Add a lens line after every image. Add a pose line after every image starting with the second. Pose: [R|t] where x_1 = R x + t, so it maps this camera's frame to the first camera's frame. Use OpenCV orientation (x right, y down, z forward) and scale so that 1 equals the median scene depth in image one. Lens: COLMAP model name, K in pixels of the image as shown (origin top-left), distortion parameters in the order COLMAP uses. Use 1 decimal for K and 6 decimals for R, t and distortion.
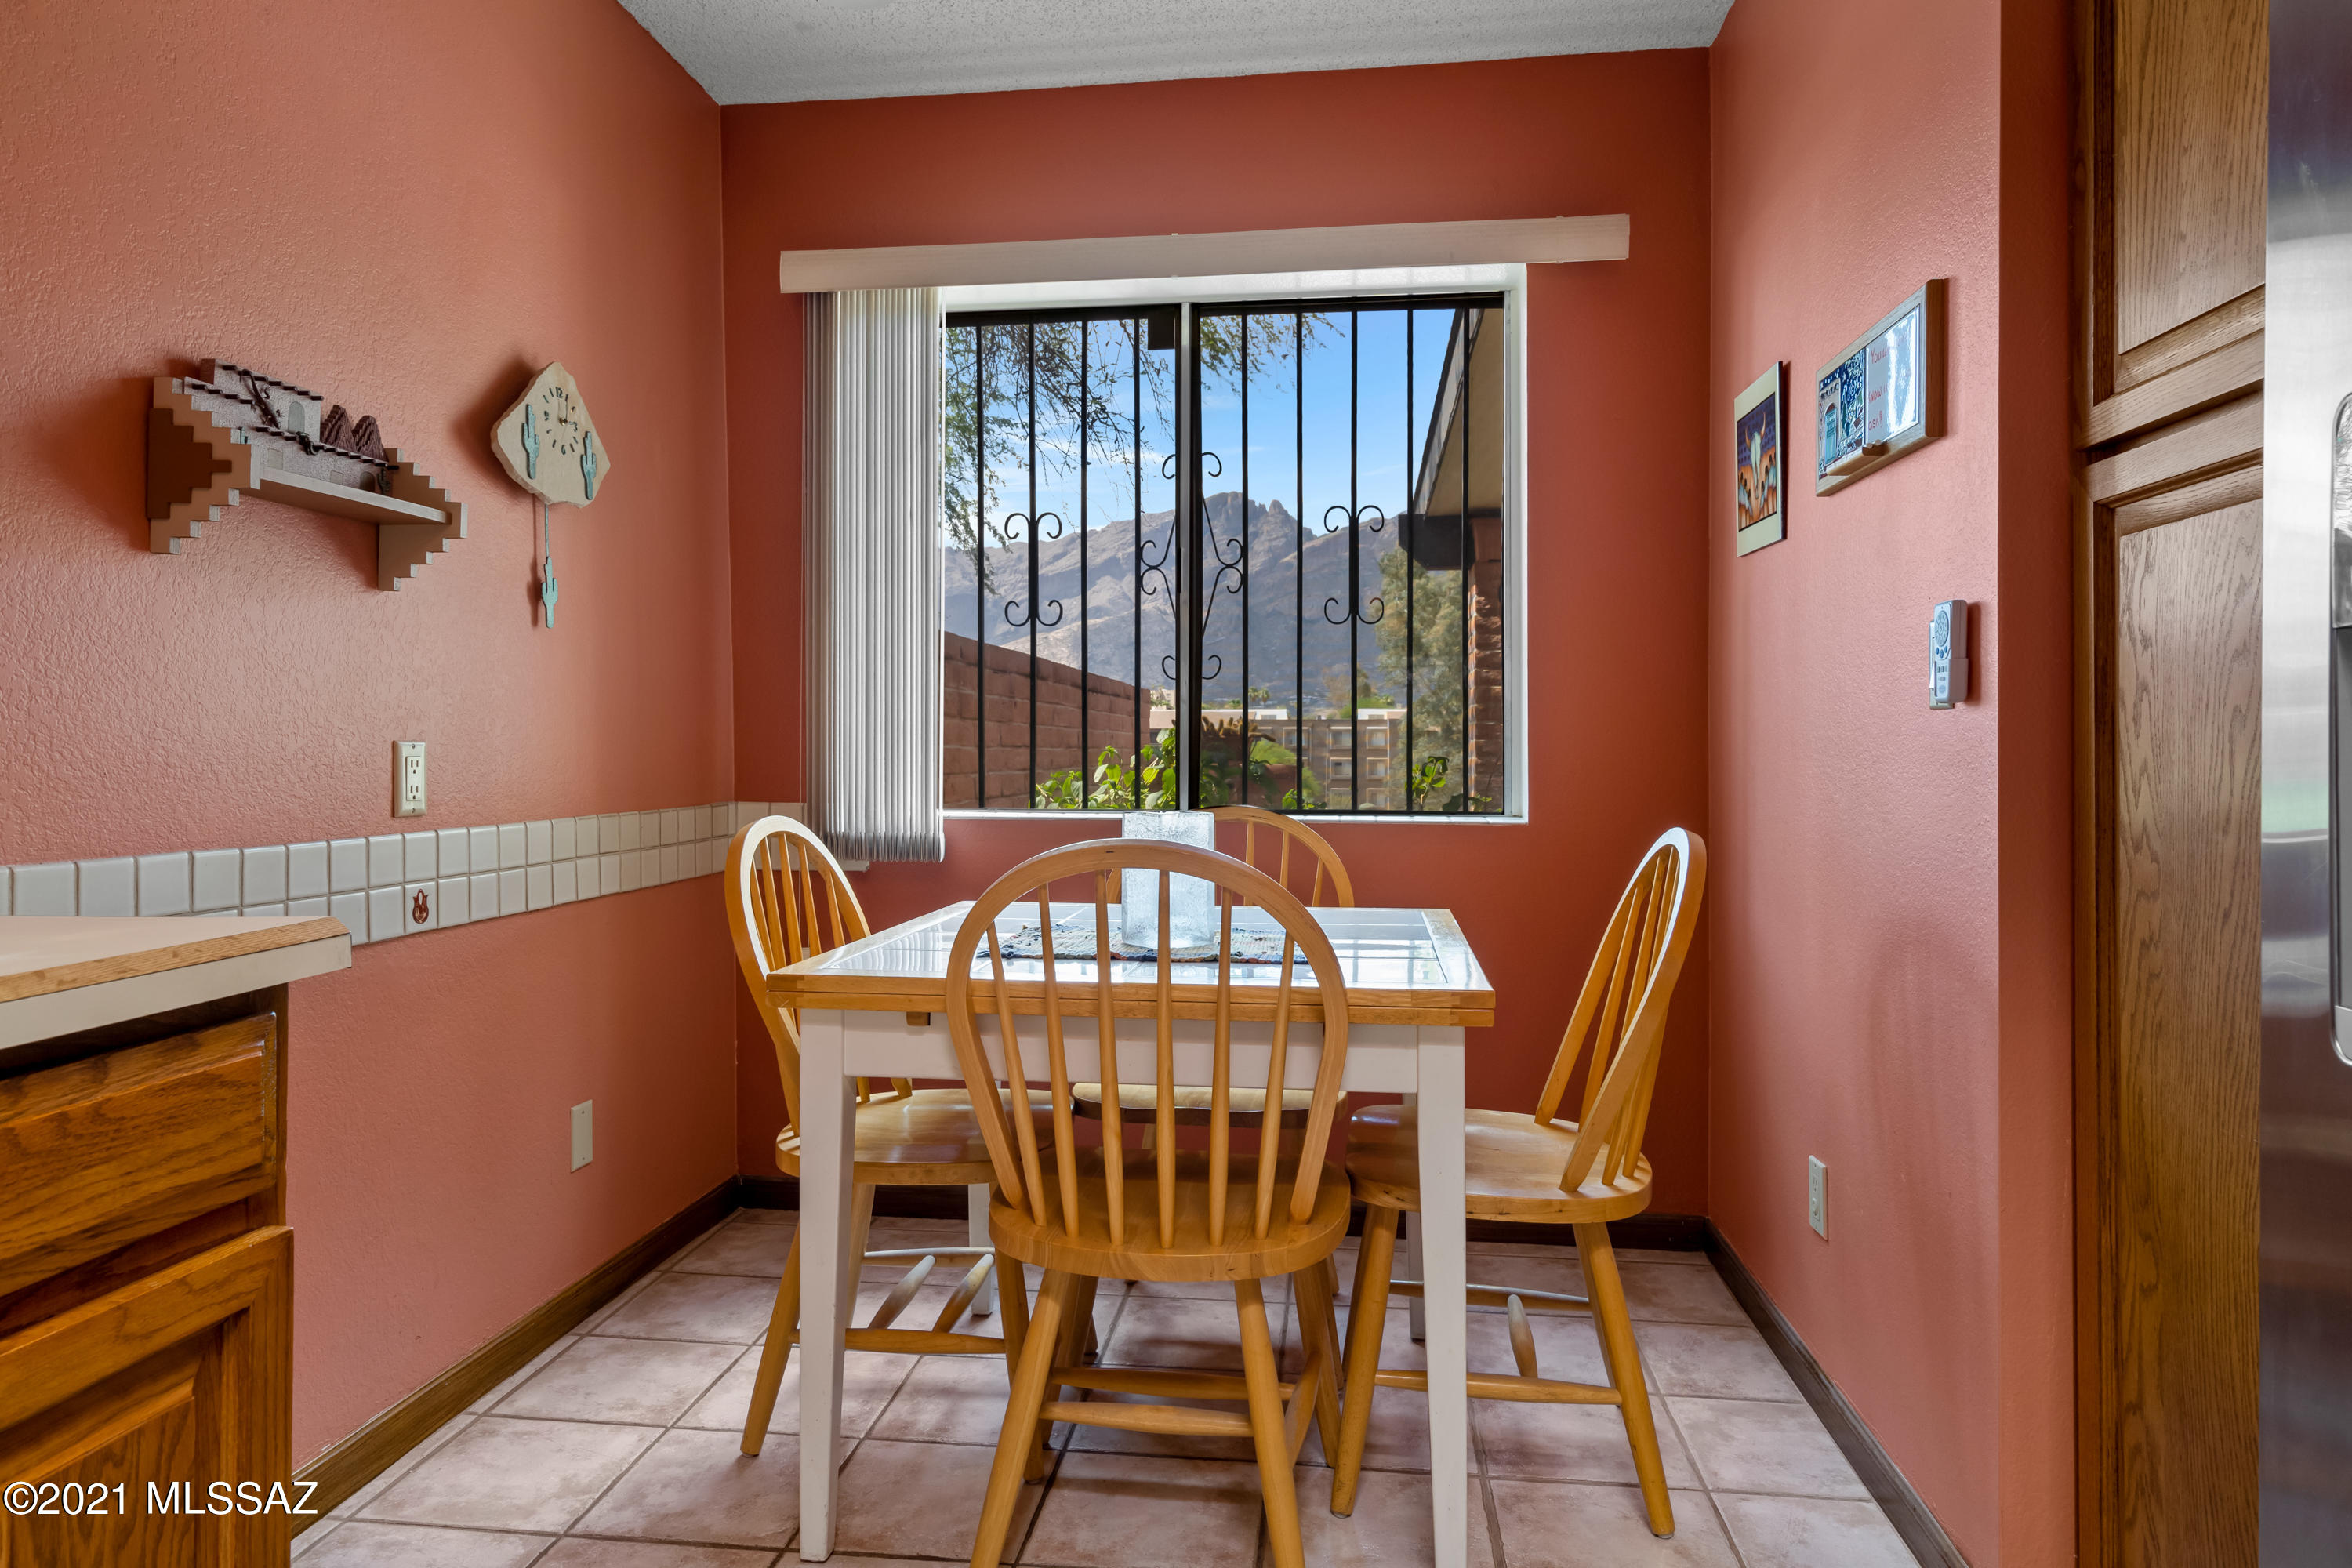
lens RADIAL K [[1434.5, 0, 1174.3], [0, 1434.5, 775.5], [0, 0, 1]] dist [0.001543, 0.000171]
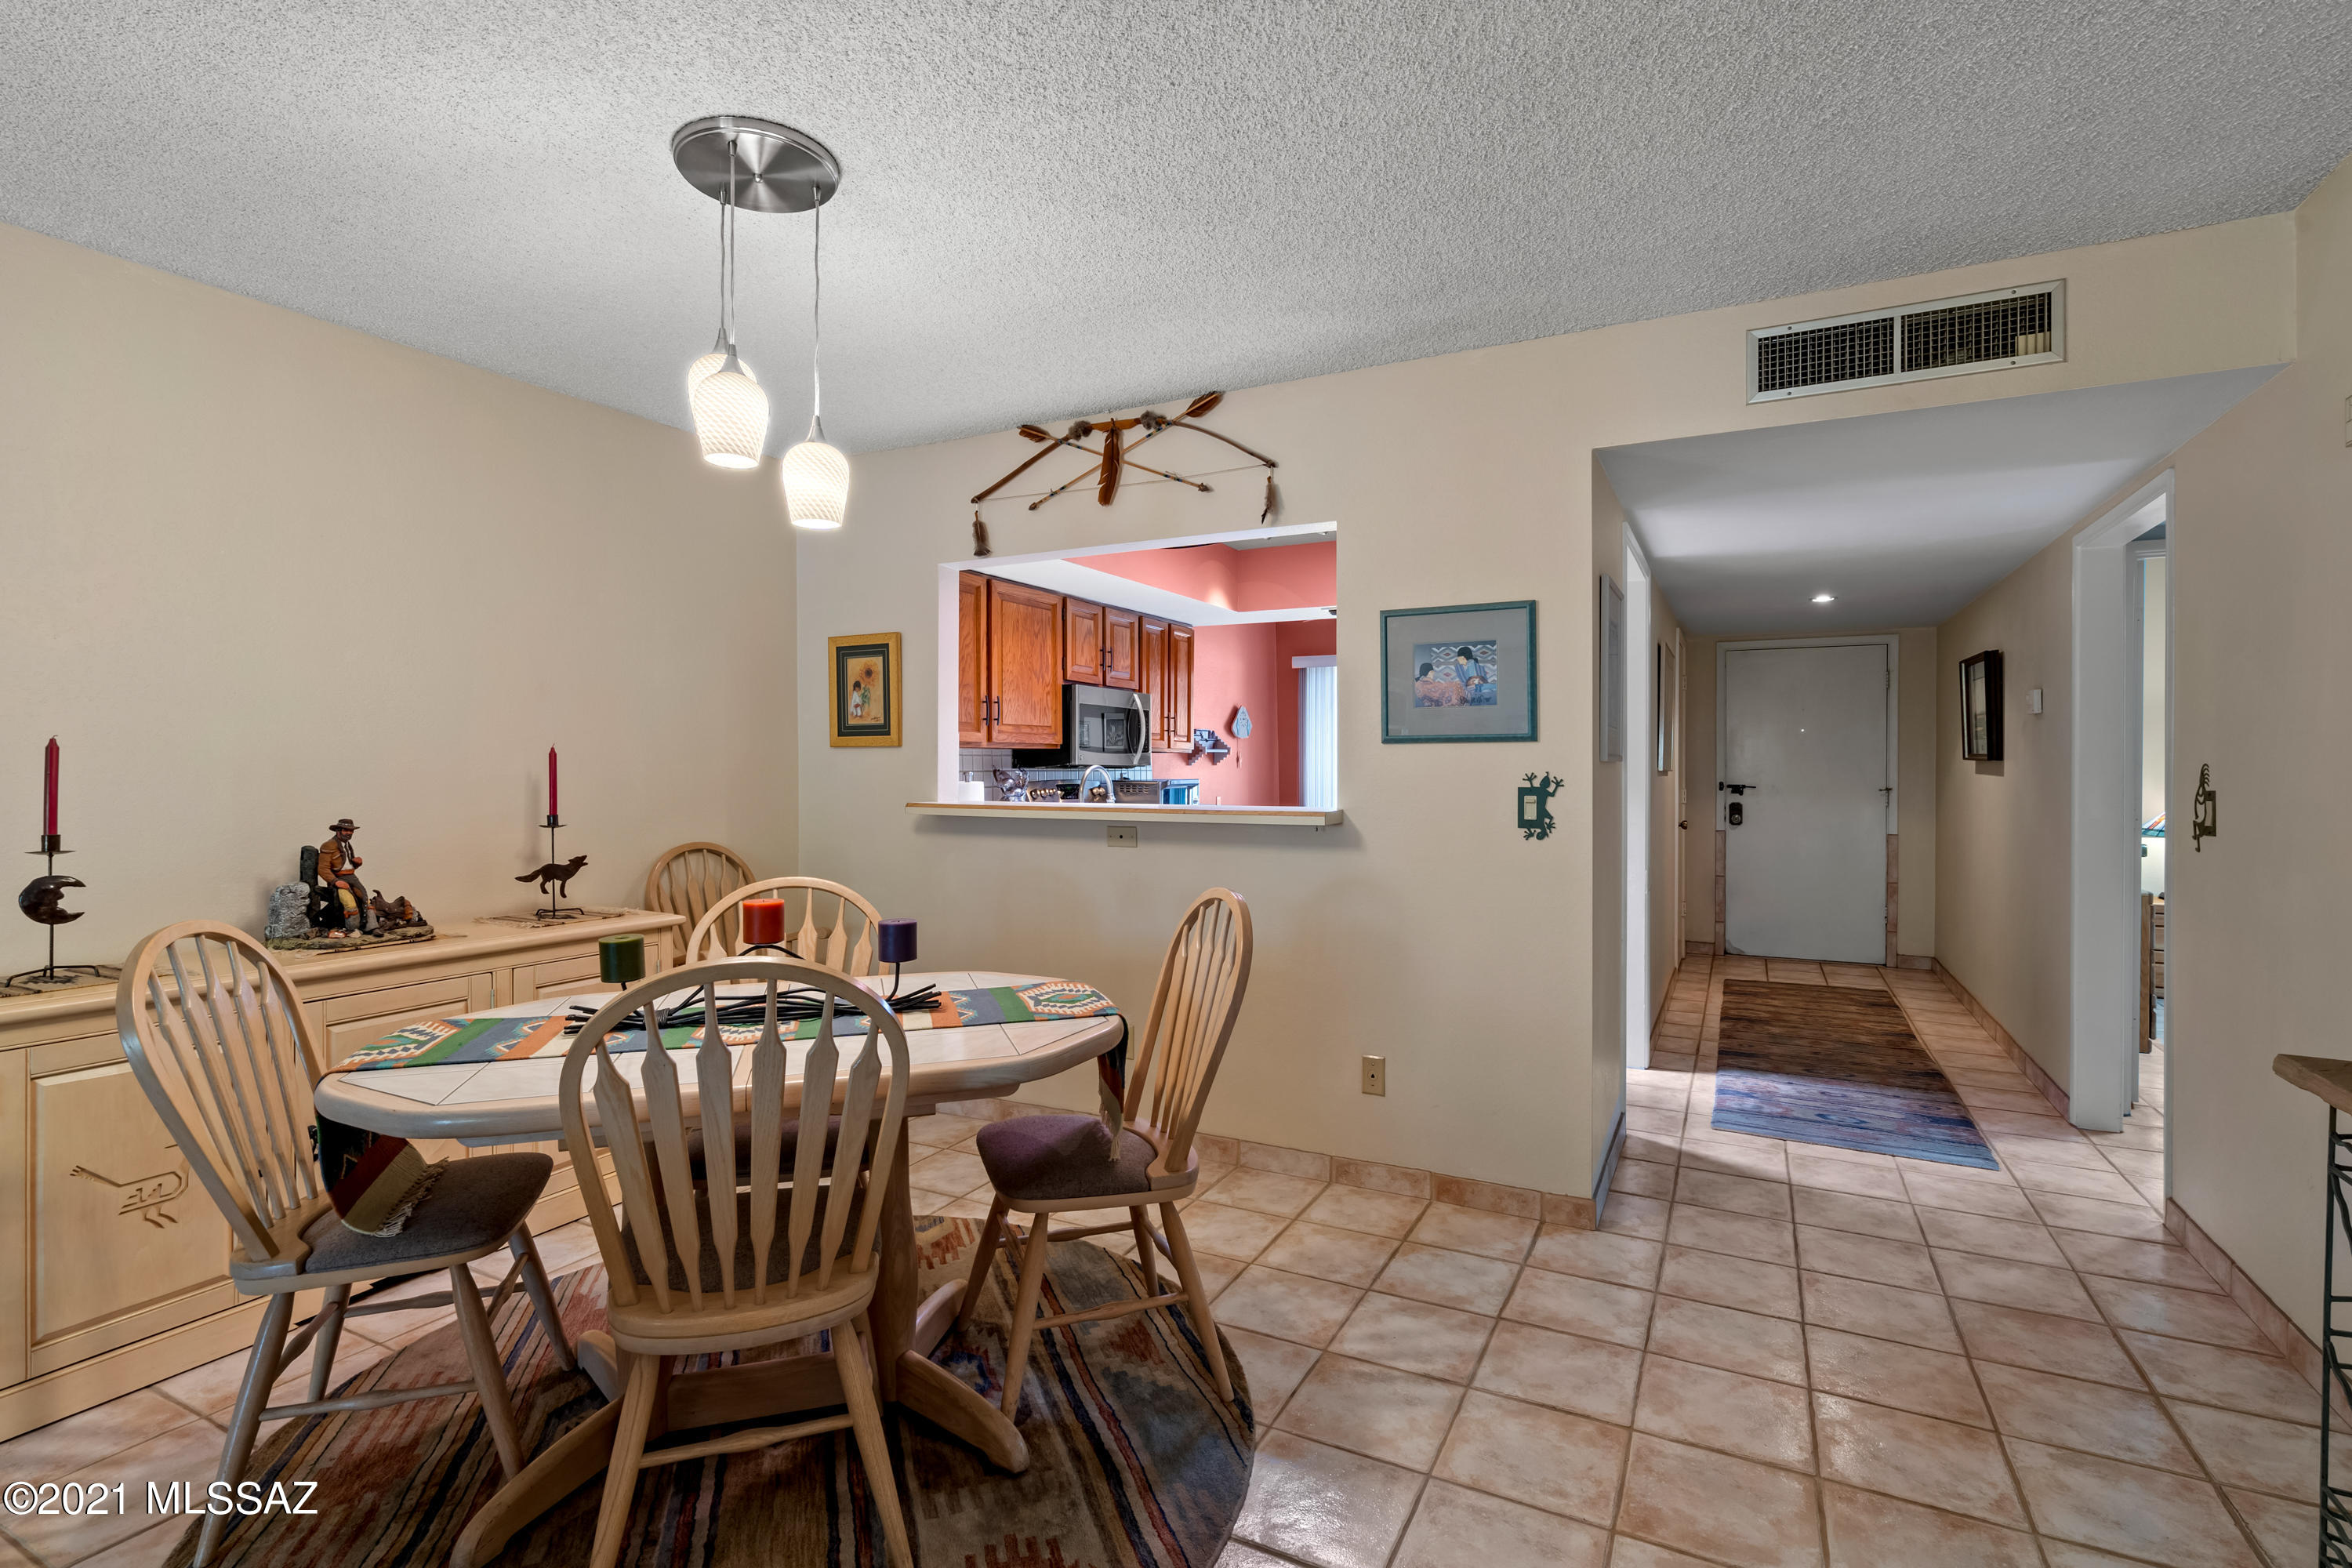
lens RADIAL K [[1090.6, 0, 1183.8], [0, 1090.6, 774.3], [0, 0, 1]] dist [-0.005882, 0.001207]
pose [[0.937893, -0.001508, -0.346921, 0.561898], [0.002743, 0.999992, 0.003068, -0.098706], [0.346913, -0.003829, 0.937889, -2.223051]]
